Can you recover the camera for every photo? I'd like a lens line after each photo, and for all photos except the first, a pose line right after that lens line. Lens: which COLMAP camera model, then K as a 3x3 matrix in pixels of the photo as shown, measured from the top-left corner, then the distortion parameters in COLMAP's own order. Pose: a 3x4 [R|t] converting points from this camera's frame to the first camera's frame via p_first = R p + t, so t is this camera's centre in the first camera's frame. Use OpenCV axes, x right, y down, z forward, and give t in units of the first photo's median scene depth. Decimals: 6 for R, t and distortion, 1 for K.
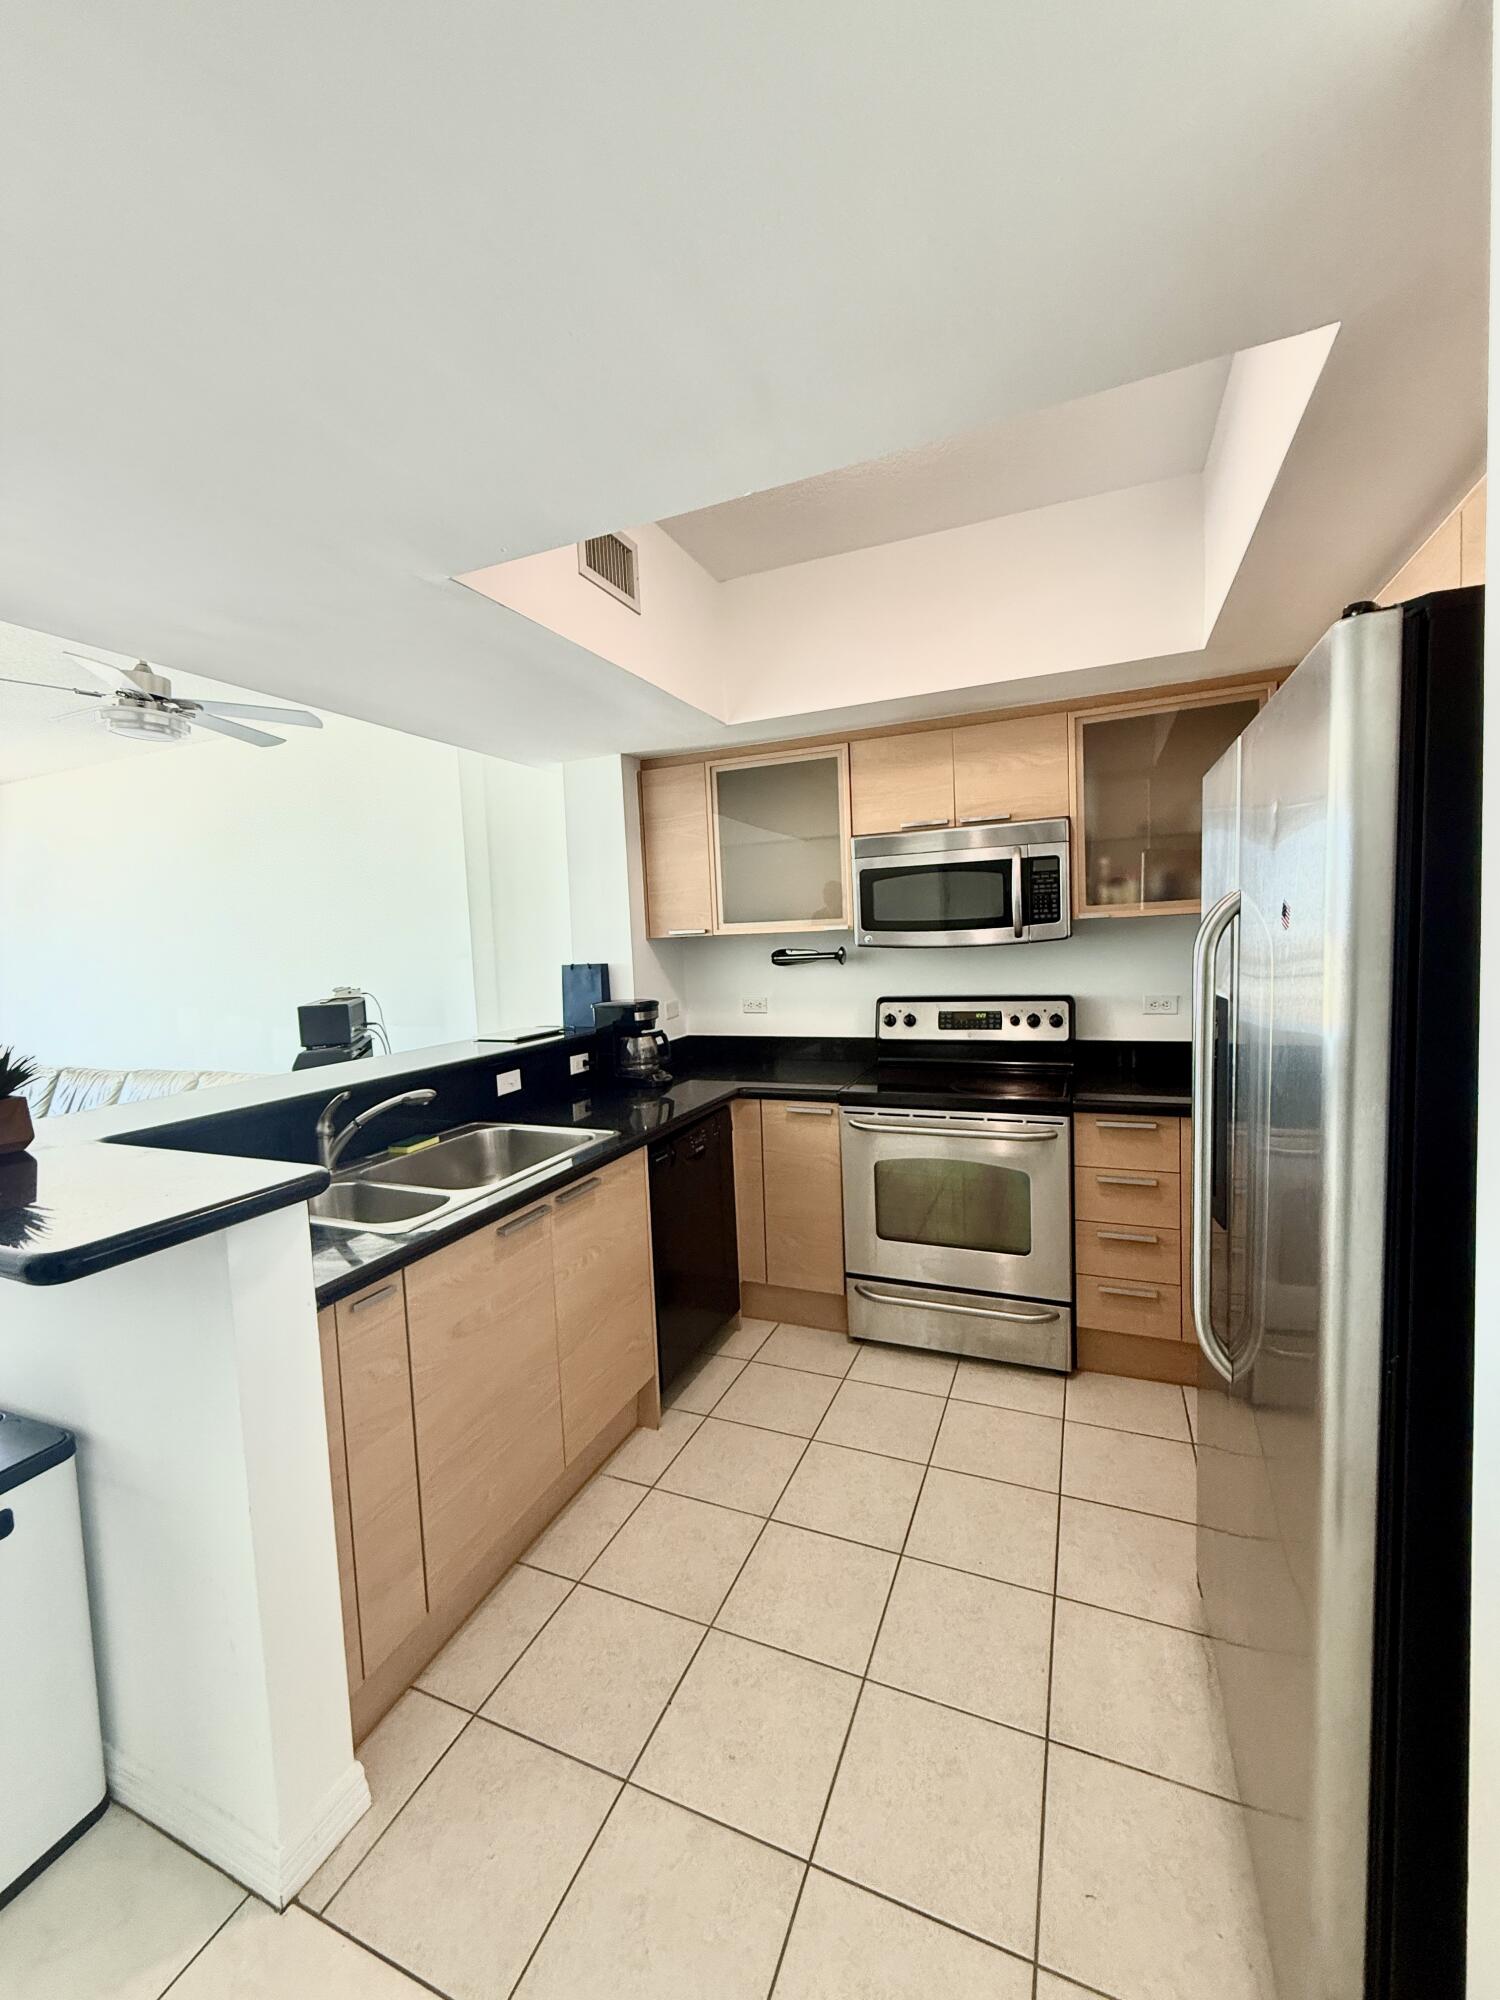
lens RADIAL K [[799.7, 0, 748.2], [0, 799.7, 993.3], [0, 0, 1]] dist [0.000901, 0.000120]
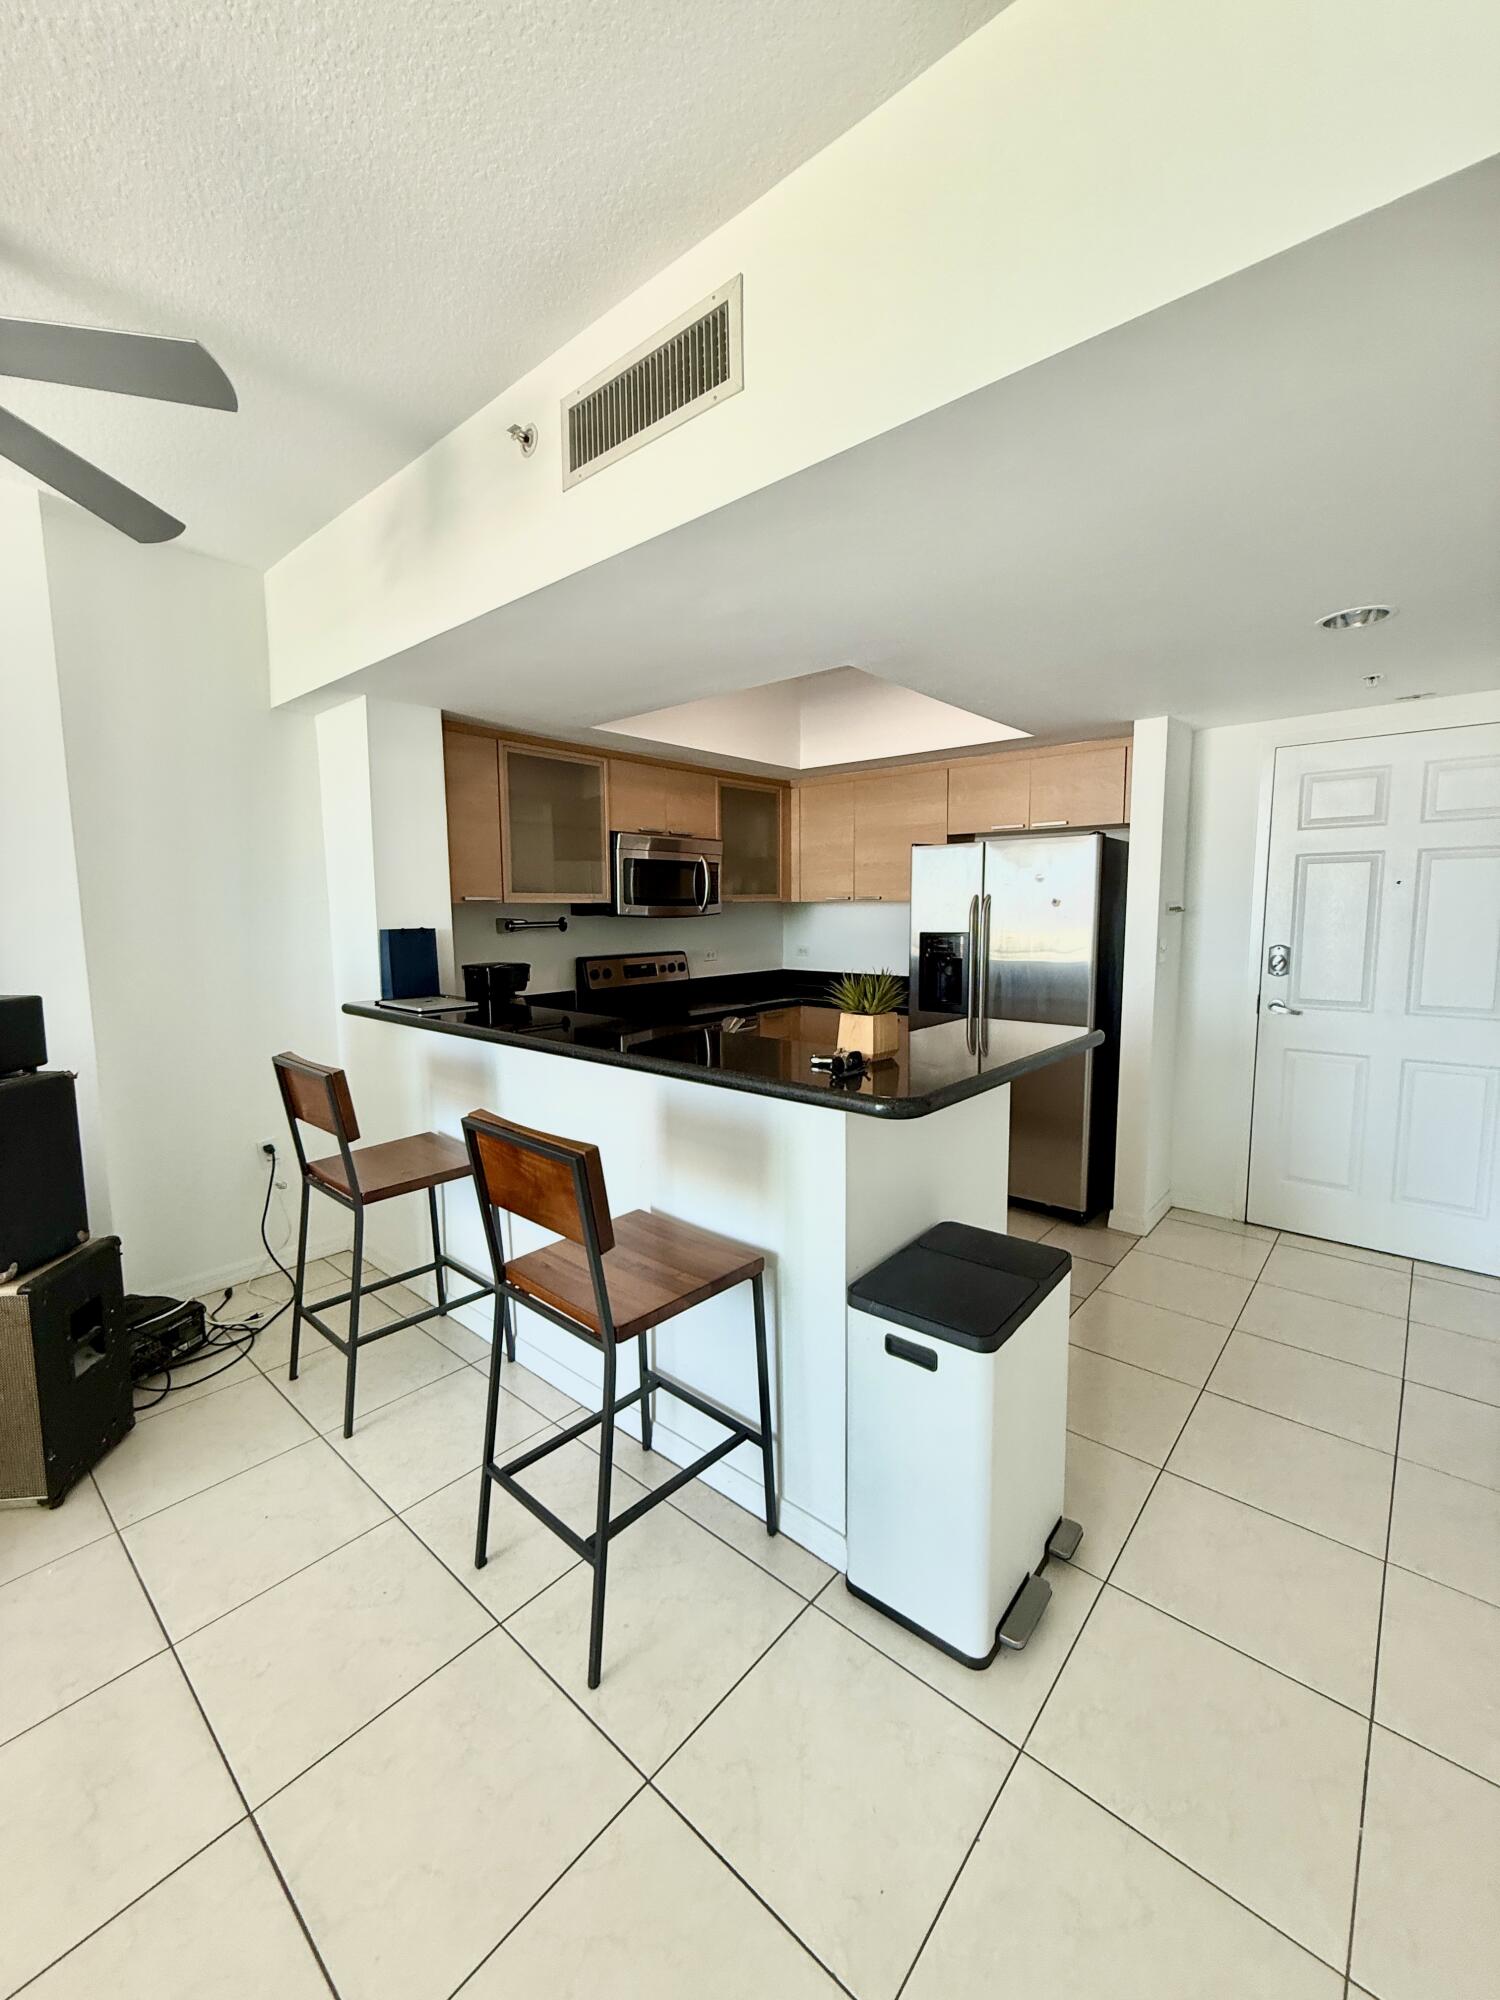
lens RADIAL K [[799.7, 0, 755.5], [0, 799.7, 1002.2], [0, 0, 1]] dist [0.000901, 0.000120]
pose [[0.301007, -0.075961, 0.950592, -1.026683], [0.049046, 0.996736, 0.064118, 0.008478], [-0.952360, 0.027323, 0.303751, 0.379885]]
